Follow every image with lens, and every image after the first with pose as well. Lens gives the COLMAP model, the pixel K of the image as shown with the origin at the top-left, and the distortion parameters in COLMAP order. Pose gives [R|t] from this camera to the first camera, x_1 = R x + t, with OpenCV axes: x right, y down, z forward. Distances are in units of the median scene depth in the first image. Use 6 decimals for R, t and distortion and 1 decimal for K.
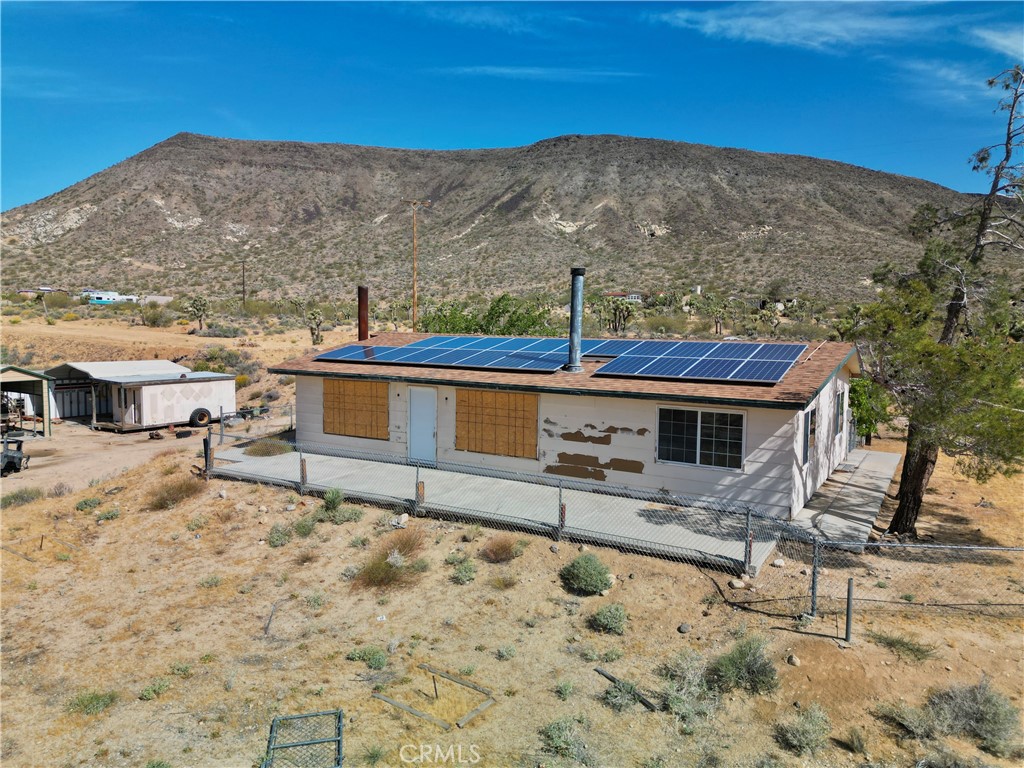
lens RADIAL K [[707.0, 0, 511.0], [0, 707.0, 378.7], [0, 0, 1]] dist [0.061116, -0.066424]
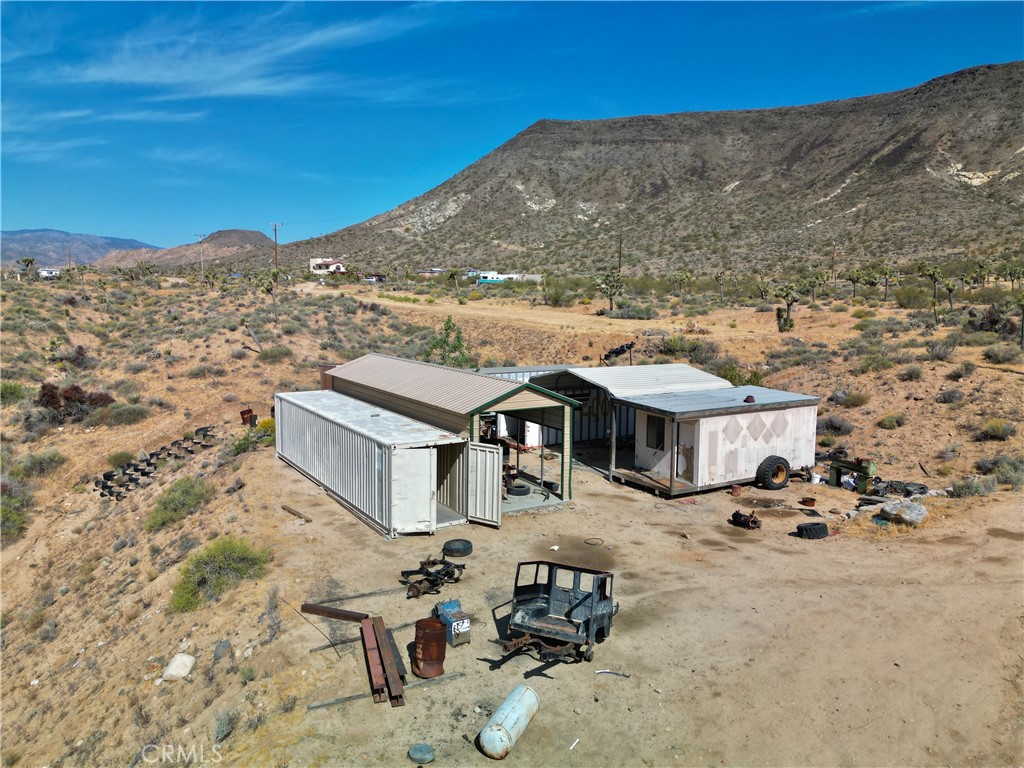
lens RADIAL K [[711.1, 0, 512.0], [0, 711.1, 384.0], [0, 0, 1]] dist [0.066639, -0.073131]
pose [[0.898459, 0.050968, -0.436089, -0.023701], [-0.033364, 0.998293, 0.047937, -0.002390], [0.437788, -0.028520, 0.898626, 0.024286]]
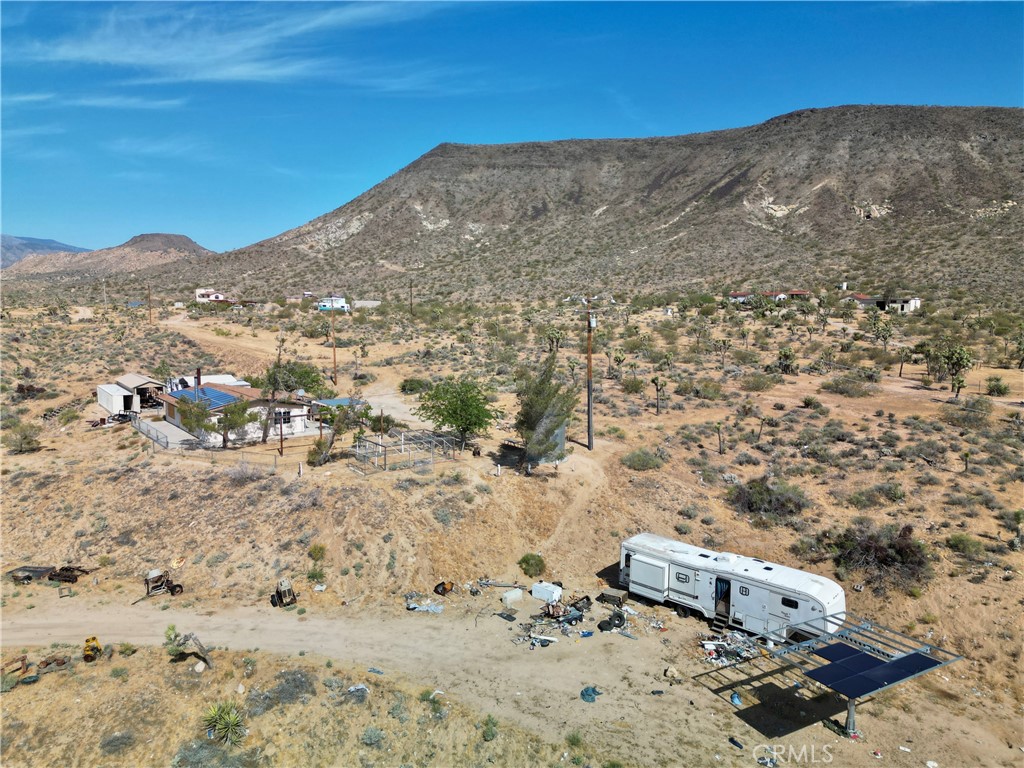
lens RADIAL K [[689.2, 0, 494.9], [0, 689.2, 379.1], [0, 0, 1]] dist [0.049736, -0.059216]
pose [[0.932054, 0.033862, -0.360733, 0.070333], [-0.022510, 0.999112, 0.035626, -0.007279], [0.361619, -0.025085, 0.931988, -0.045353]]
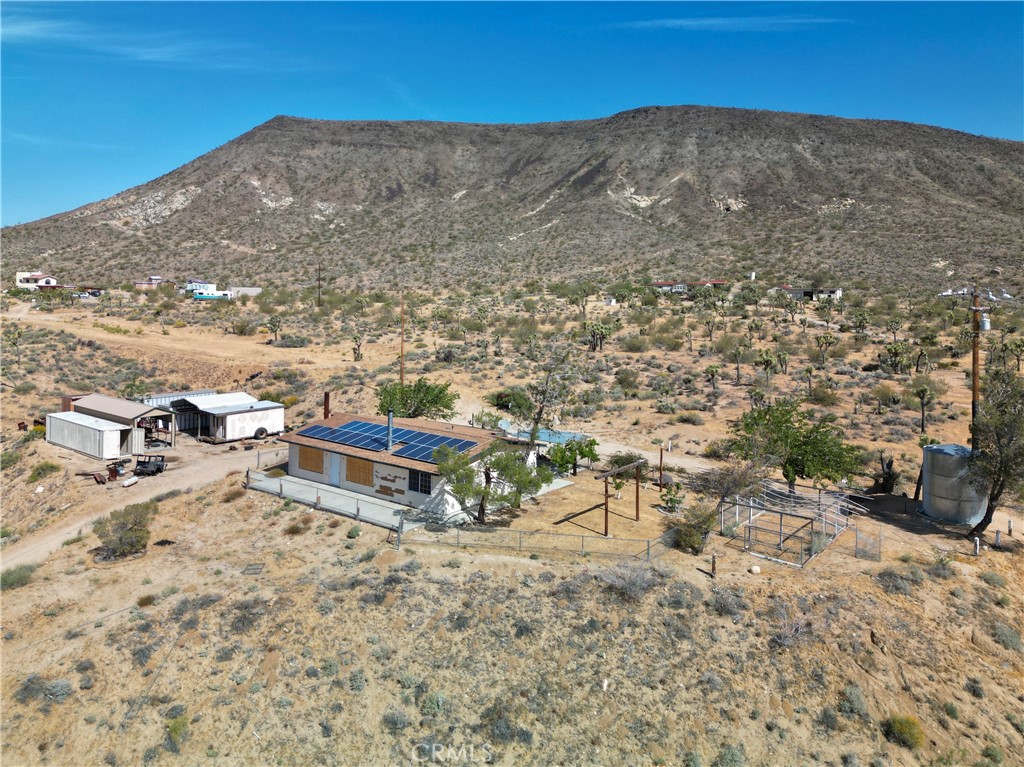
lens RADIAL K [[732.0, 0, 504.8], [0, 732.0, 300.1], [0, 0, 1]] dist [0.054401, -0.077051]
pose [[0.992019, 0.000534, -0.126086, 0.019468], [-0.008621, 0.997938, -0.063601, -0.008942], [0.125792, 0.064181, 0.989978, -0.036122]]
